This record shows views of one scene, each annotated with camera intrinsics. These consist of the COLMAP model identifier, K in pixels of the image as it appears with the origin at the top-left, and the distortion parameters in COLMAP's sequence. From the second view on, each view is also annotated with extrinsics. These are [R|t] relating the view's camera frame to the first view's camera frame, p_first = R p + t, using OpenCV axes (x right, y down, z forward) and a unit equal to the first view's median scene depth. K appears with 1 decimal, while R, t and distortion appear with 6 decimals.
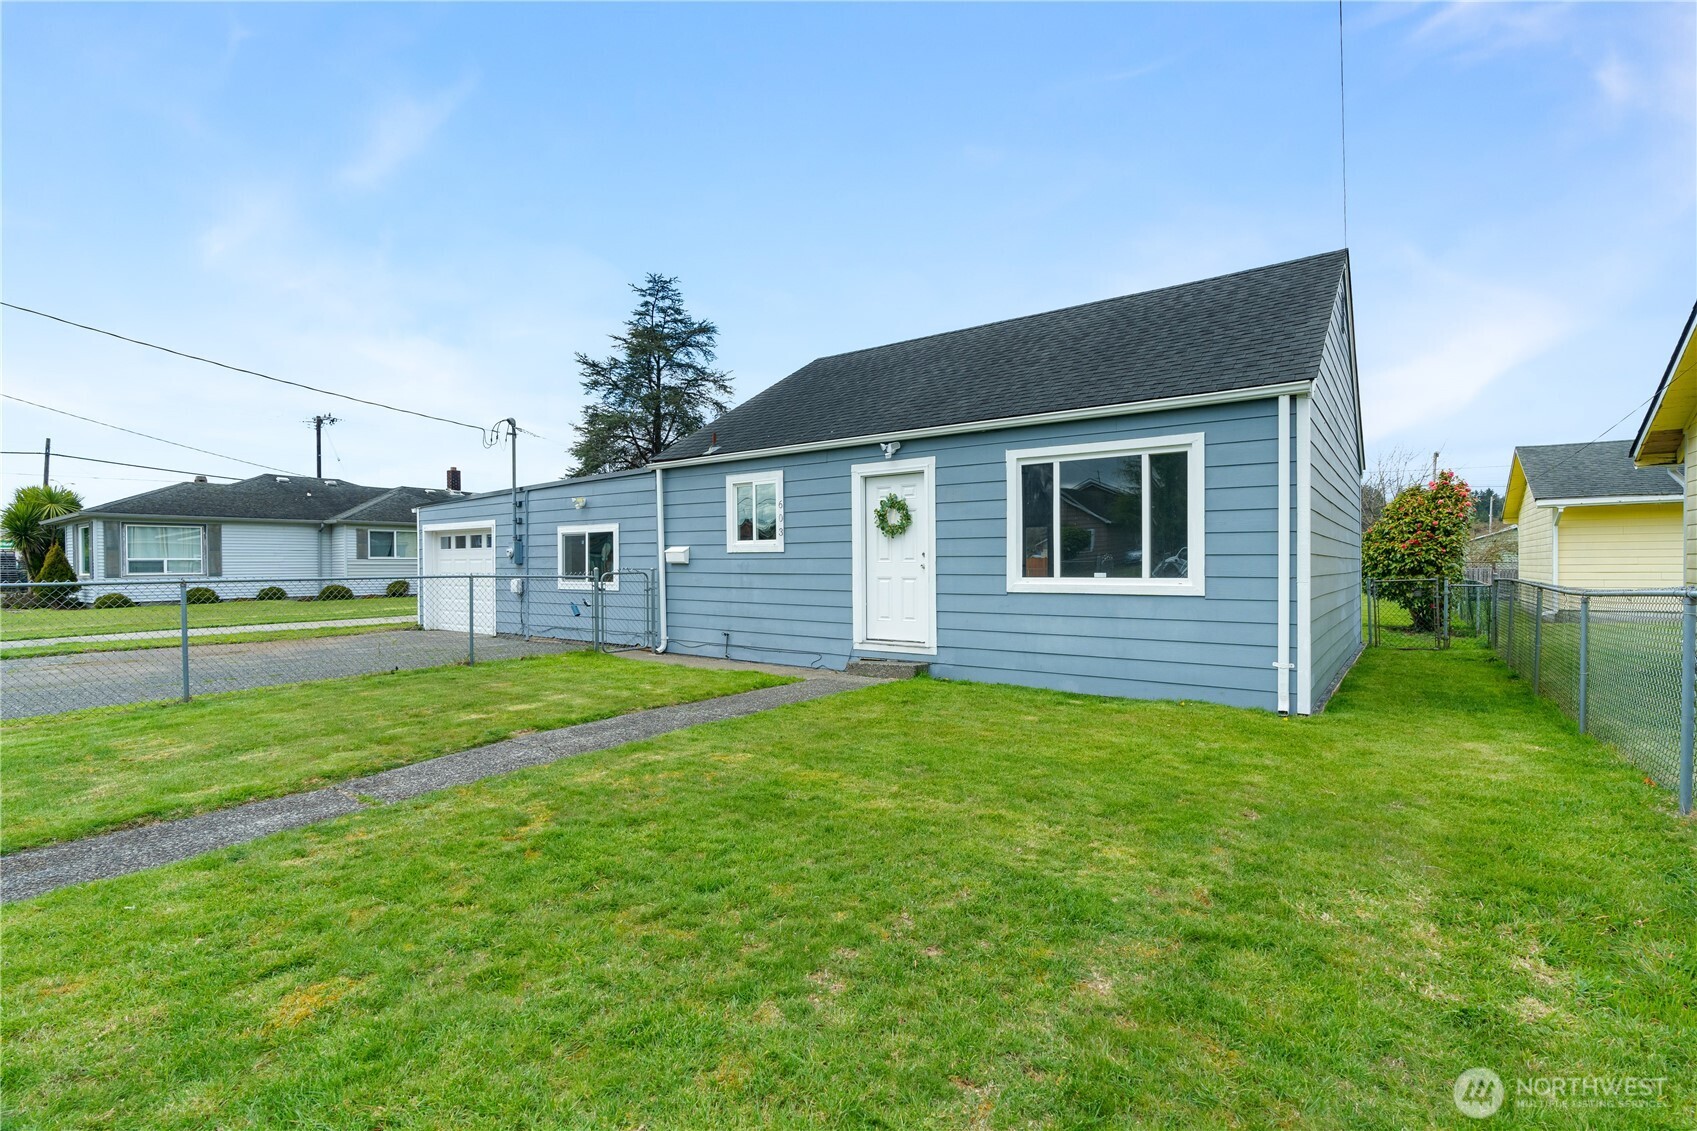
lens RADIAL K [[766.3, 0, 855.0], [0, 766.3, 569.5], [0, 0, 1]] dist [-0.007163, 0.001180]
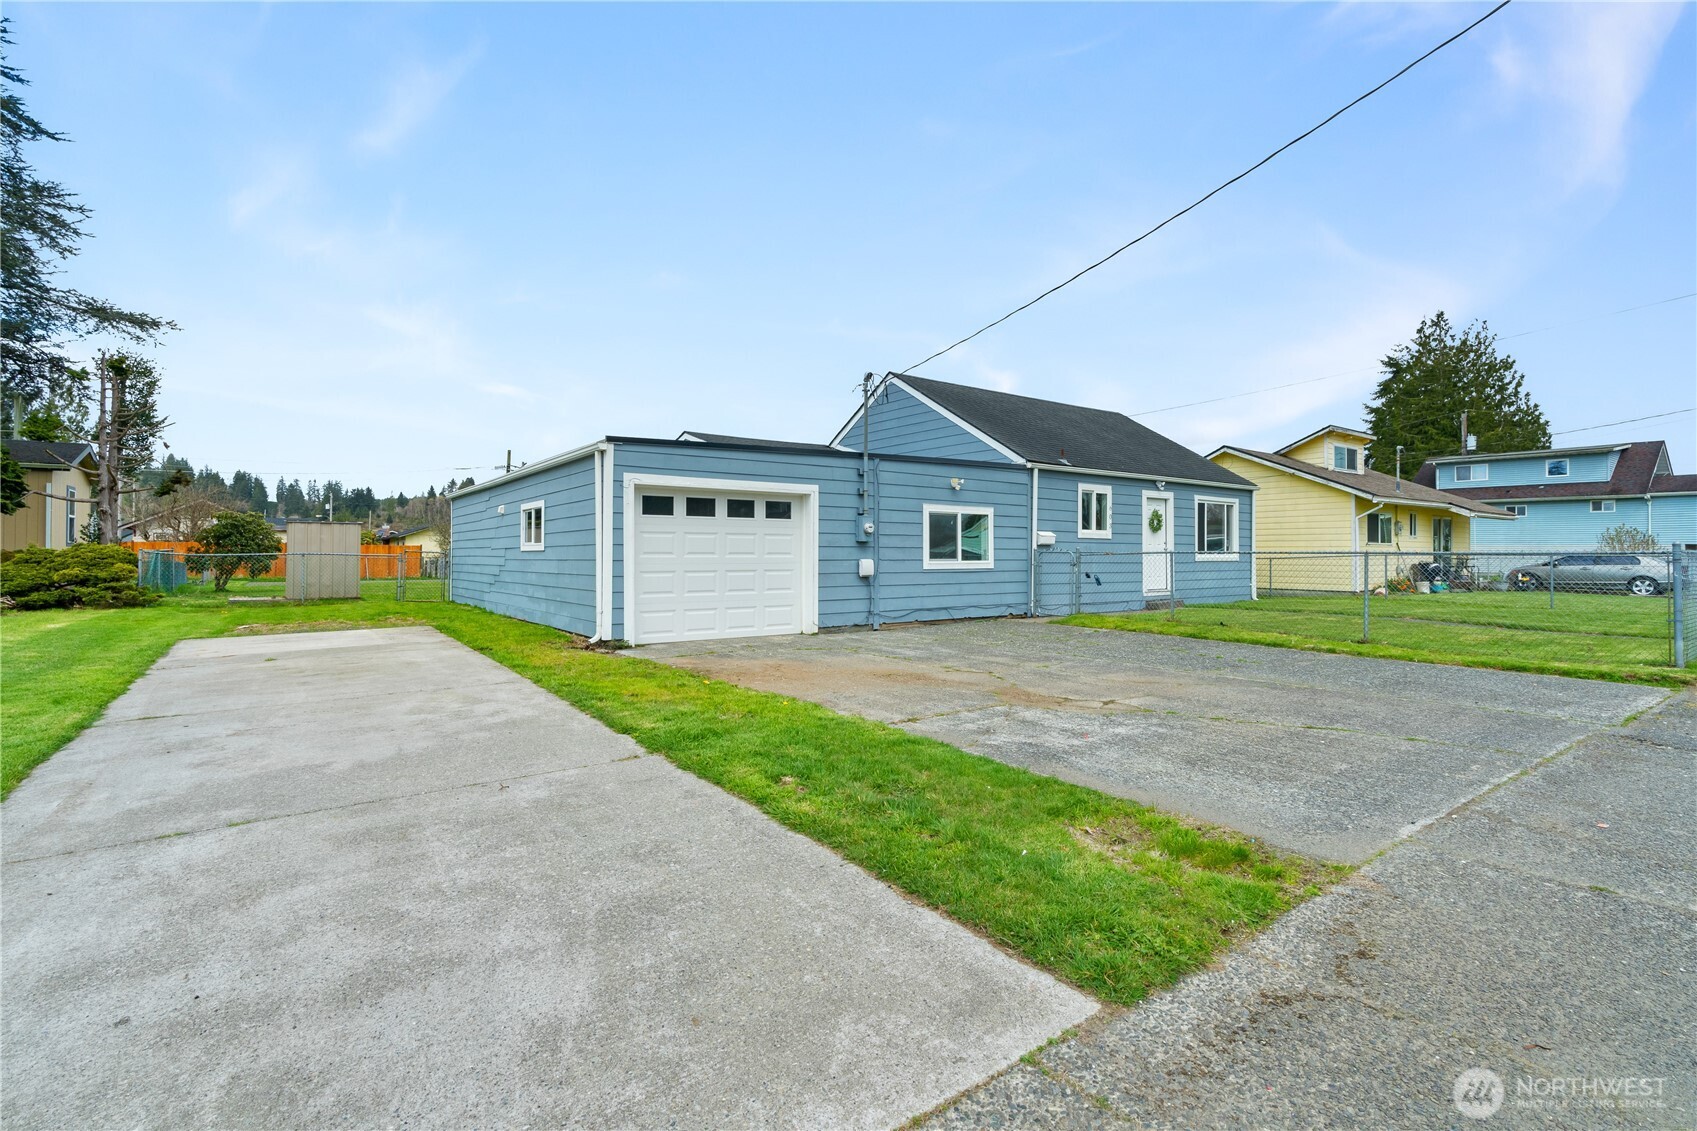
lens RADIAL K [[766.3, 0, 847.4], [0, 766.3, 554.7], [0, 0, 1]] dist [-0.007163, 0.001180]
pose [[0.306197, 0.006522, 0.951946, -1.712556], [0.006401, 0.999940, -0.008910, 0.019659], [-0.951947, 0.008822, 0.306137, 1.023279]]
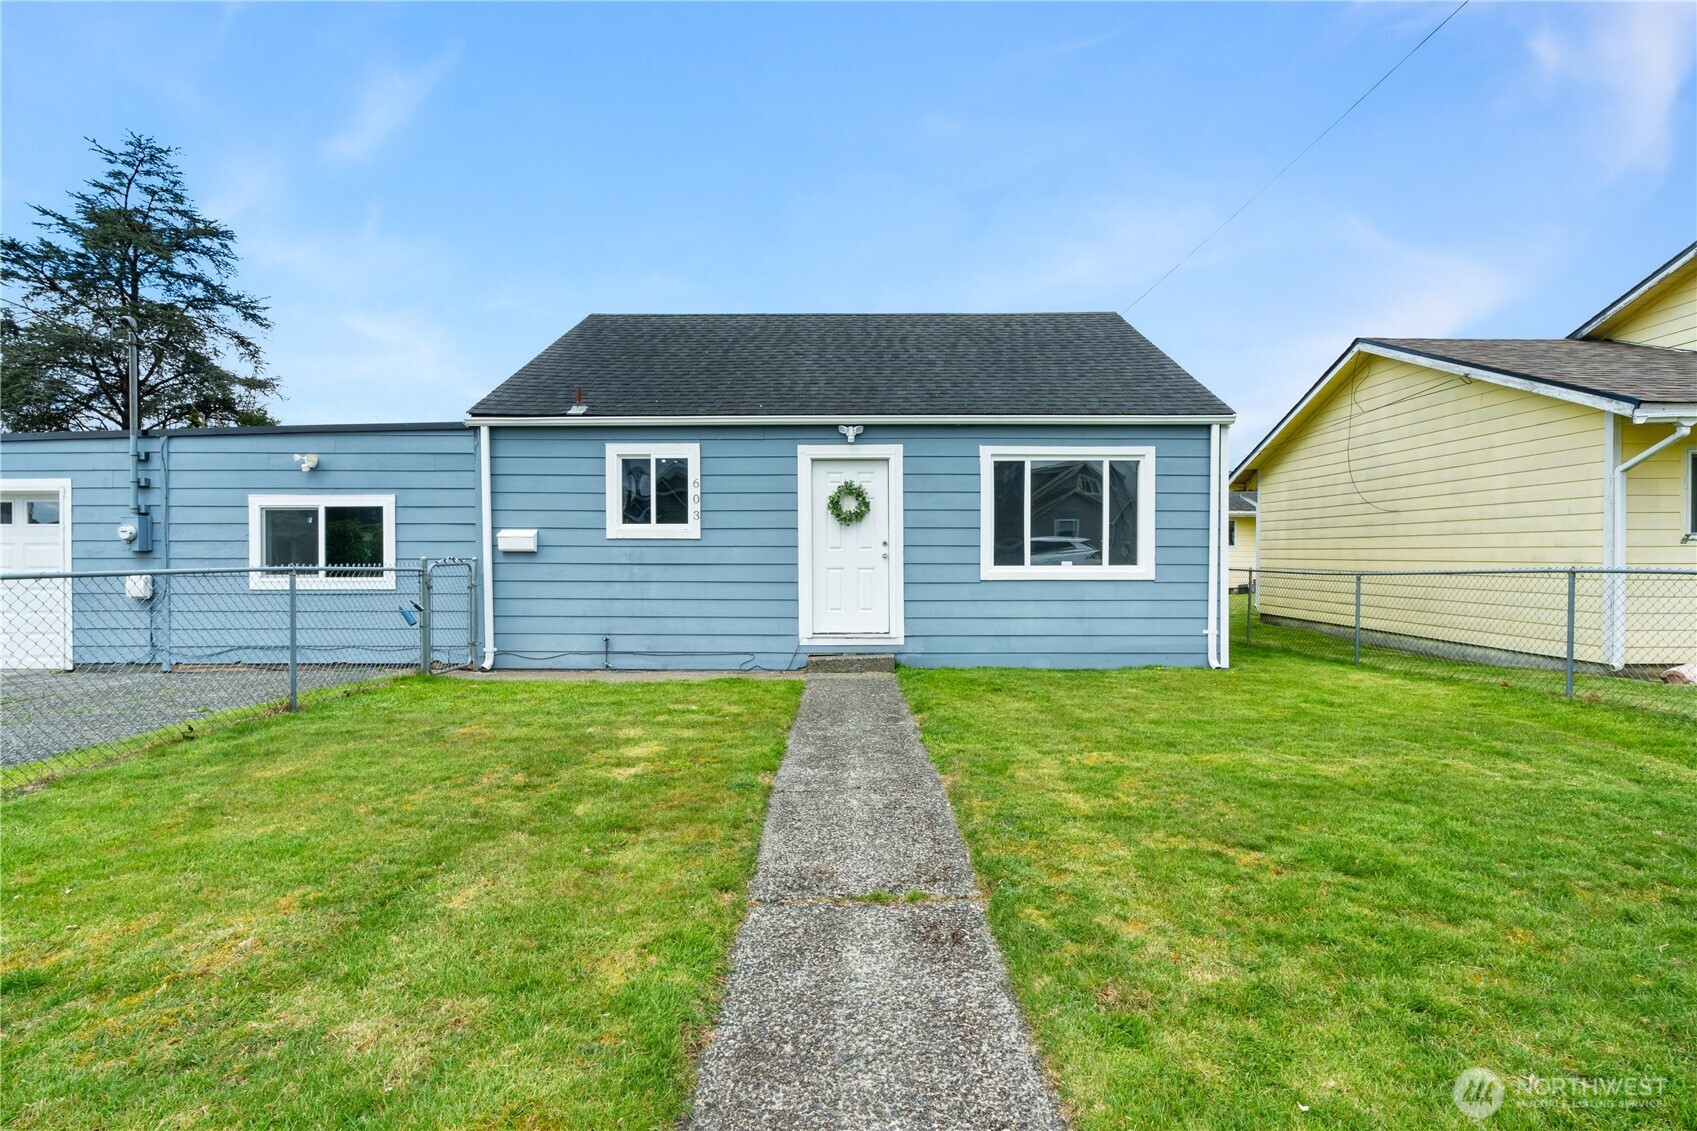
lens RADIAL K [[766.3, 0, 811.5], [0, 766.3, 571.8], [0, 0, 1]] dist [-0.007163, 0.001180]
pose [[0.808008, -0.008357, 0.589112, -0.493846], [0.001919, 0.999931, 0.011553, 0.004395], [-0.589168, -0.008205, 0.807969, 0.228695]]
